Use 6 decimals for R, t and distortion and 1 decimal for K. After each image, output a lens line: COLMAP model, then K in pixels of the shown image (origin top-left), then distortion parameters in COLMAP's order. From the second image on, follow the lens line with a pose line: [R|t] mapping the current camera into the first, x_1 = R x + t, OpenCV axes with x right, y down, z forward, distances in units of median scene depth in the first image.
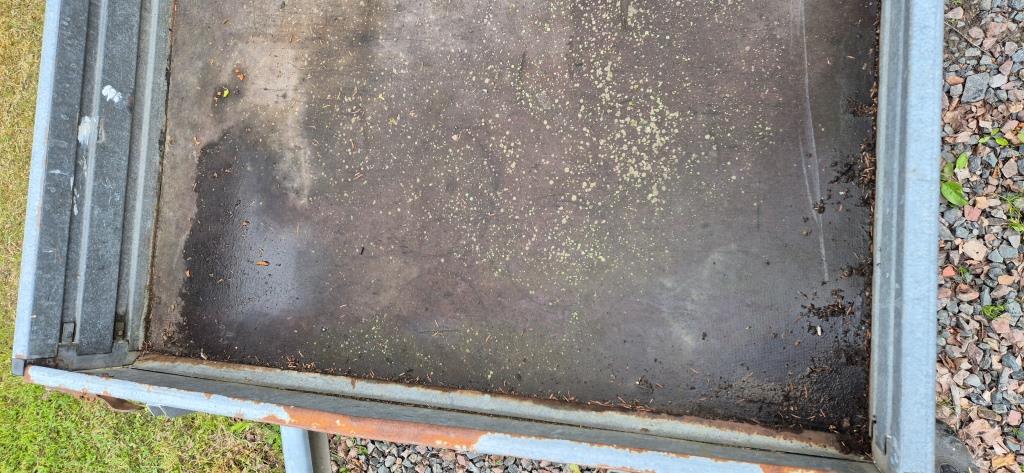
lens RADIAL K [[672.8, 0, 512.0], [0, 672.8, 236.5], [0, 0, 1]] dist [0.069123, -0.057669]
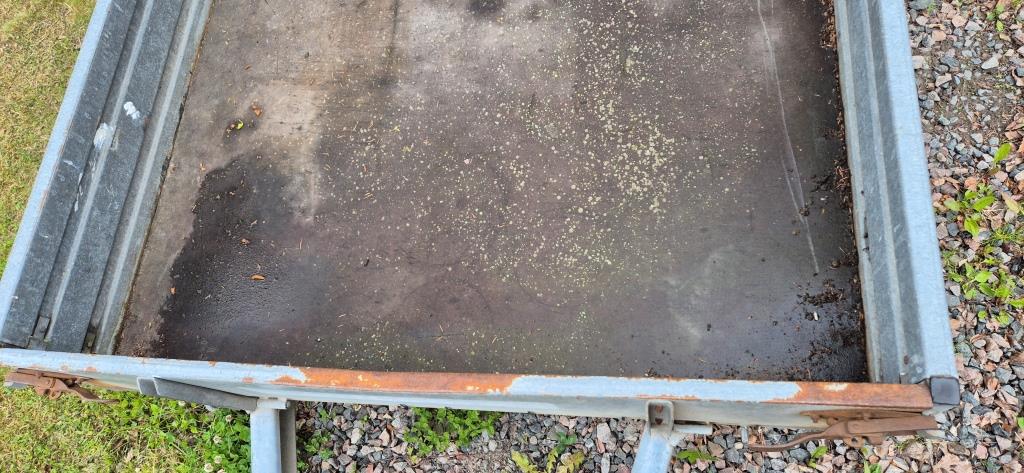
lens RADIAL K [[667.8, 0, 506.4], [0, 667.8, 235.1], [0, 0, 1]] dist [0.069815, -0.058690]
pose [[0.991944, 0.067536, 0.107174, -0.128569], [-0.035314, 0.959917, -0.278049, 0.263281], [-0.121657, 0.272024, 0.954569, -0.002141]]
